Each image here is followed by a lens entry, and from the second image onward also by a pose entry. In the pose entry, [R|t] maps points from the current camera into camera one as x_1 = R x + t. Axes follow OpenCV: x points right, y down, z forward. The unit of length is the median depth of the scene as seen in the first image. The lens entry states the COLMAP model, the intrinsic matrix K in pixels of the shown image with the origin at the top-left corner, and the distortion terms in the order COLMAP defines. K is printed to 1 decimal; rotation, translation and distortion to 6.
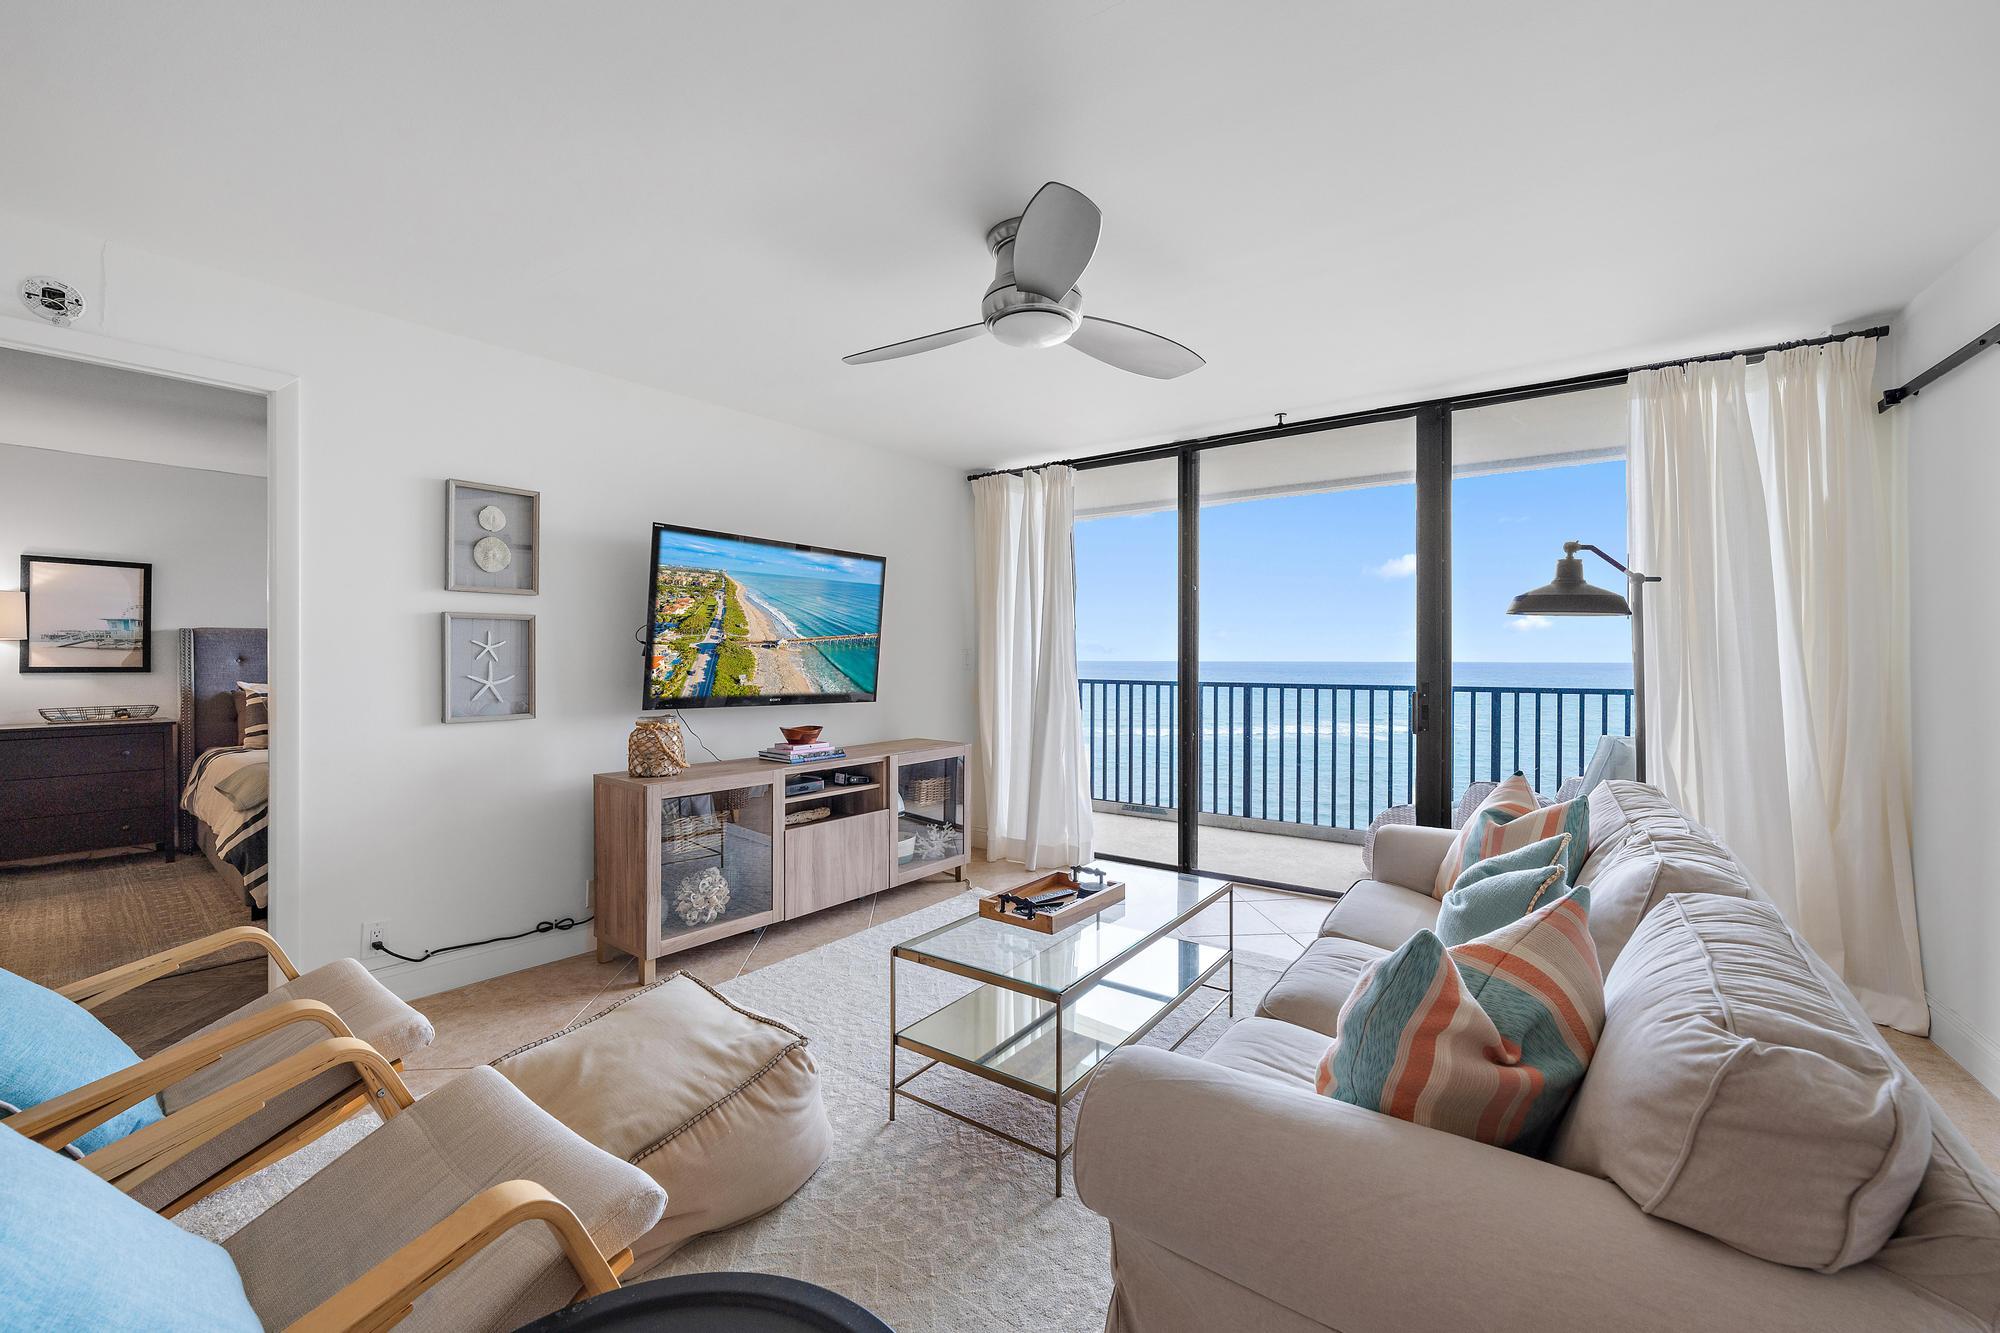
lens RADIAL K [[804.9, 0, 1009.6], [0, 804.9, 656.3], [0, 0, 1]] dist [-0.004197, -0.000564]
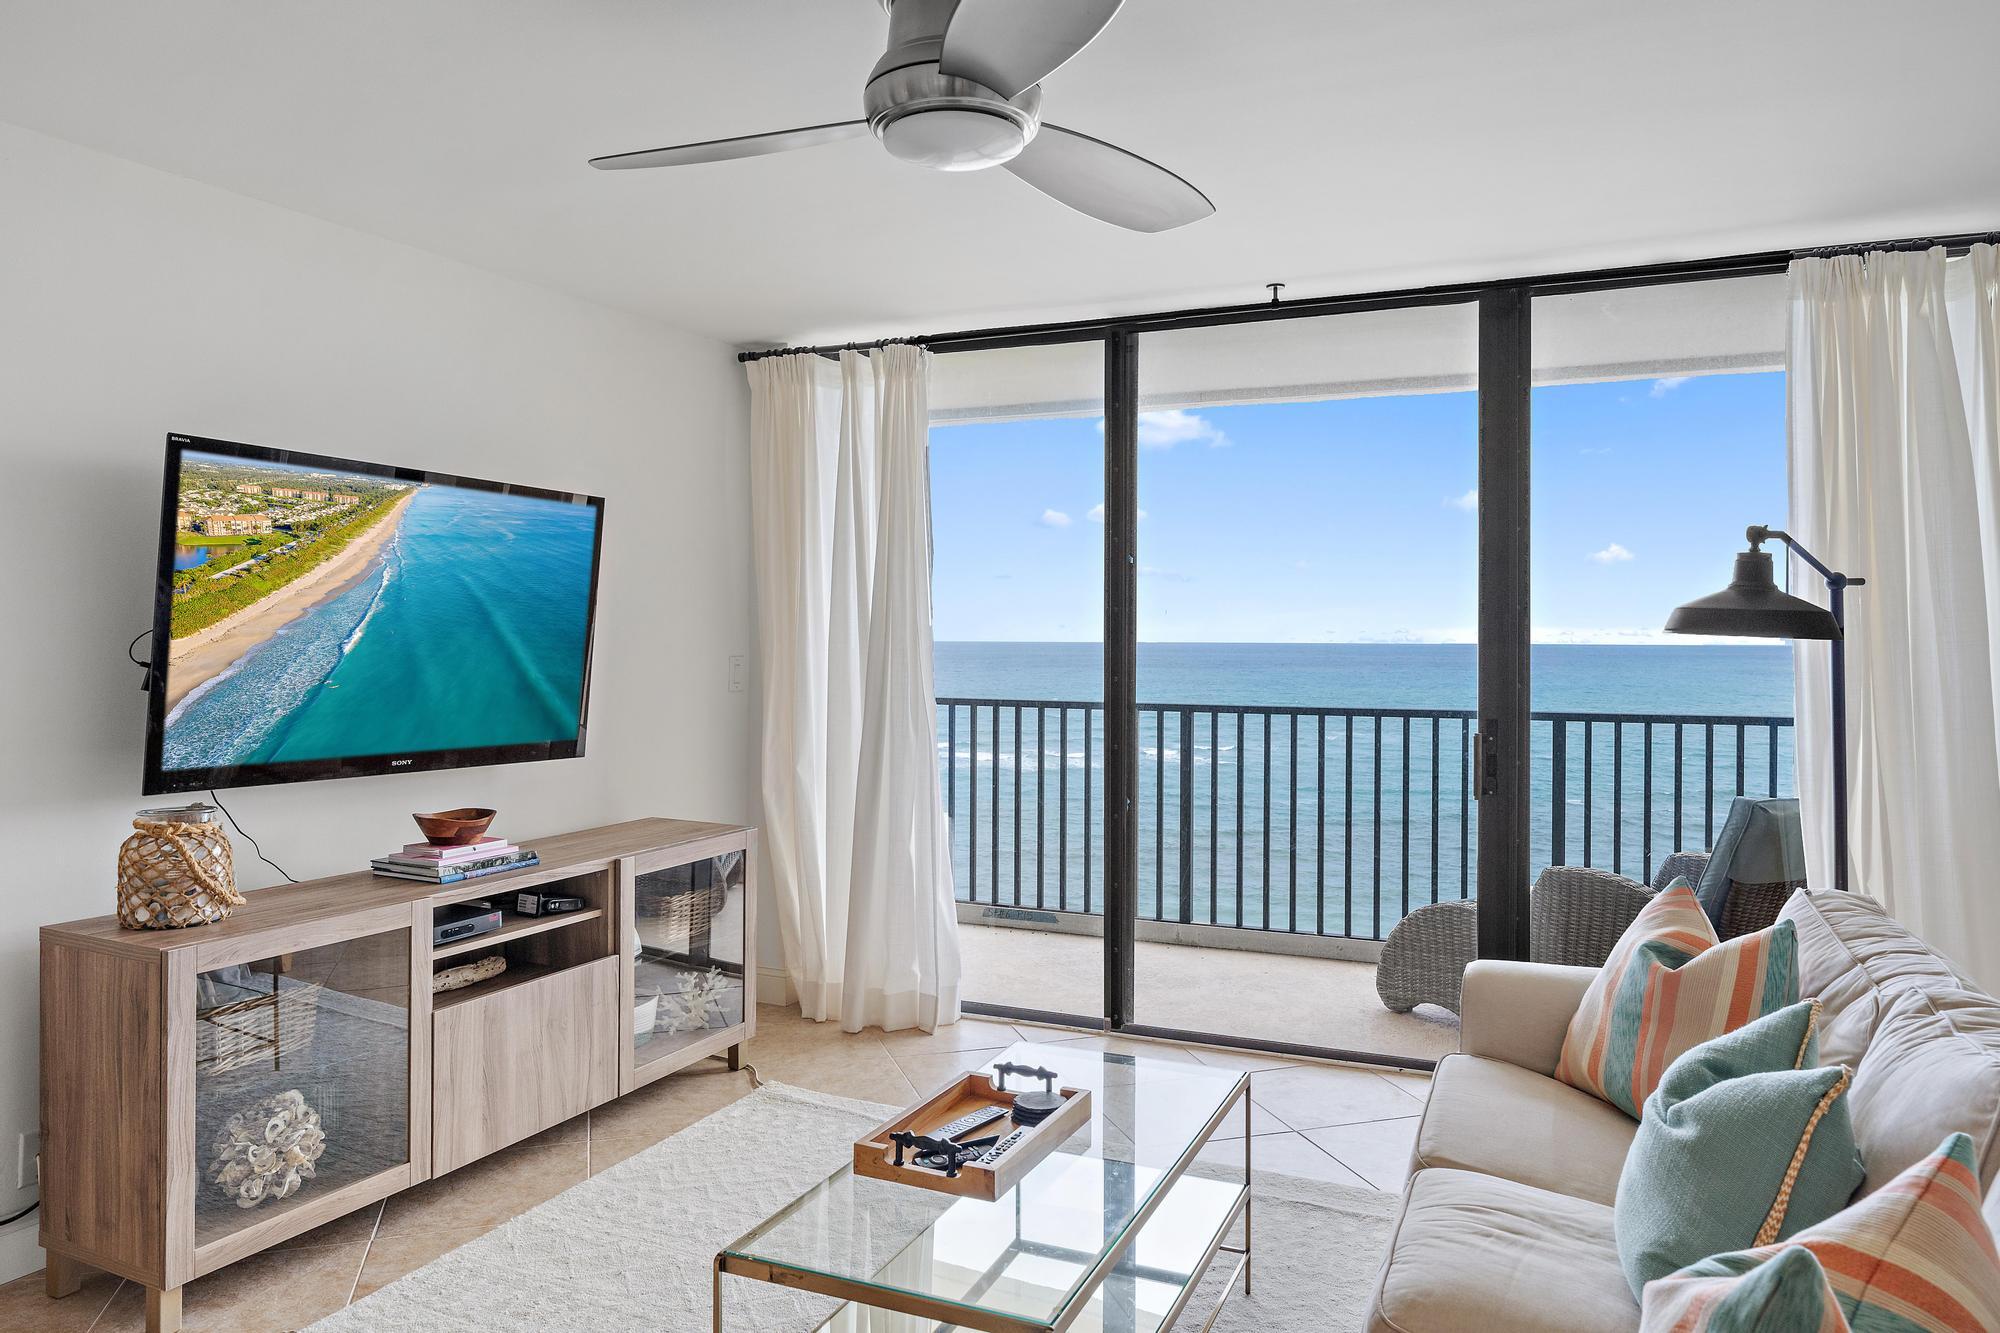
lens RADIAL K [[1336.6, 0, 1008.0], [0, 1336.6, 626.1], [0, 0, 1]] dist [0.005310, -0.007691]
pose [[0.978387, 0.003680, 0.206749, -0.093710], [-0.003083, 0.999990, -0.003212, -0.042102], [-0.206759, 0.002505, 0.978389, 0.045173]]
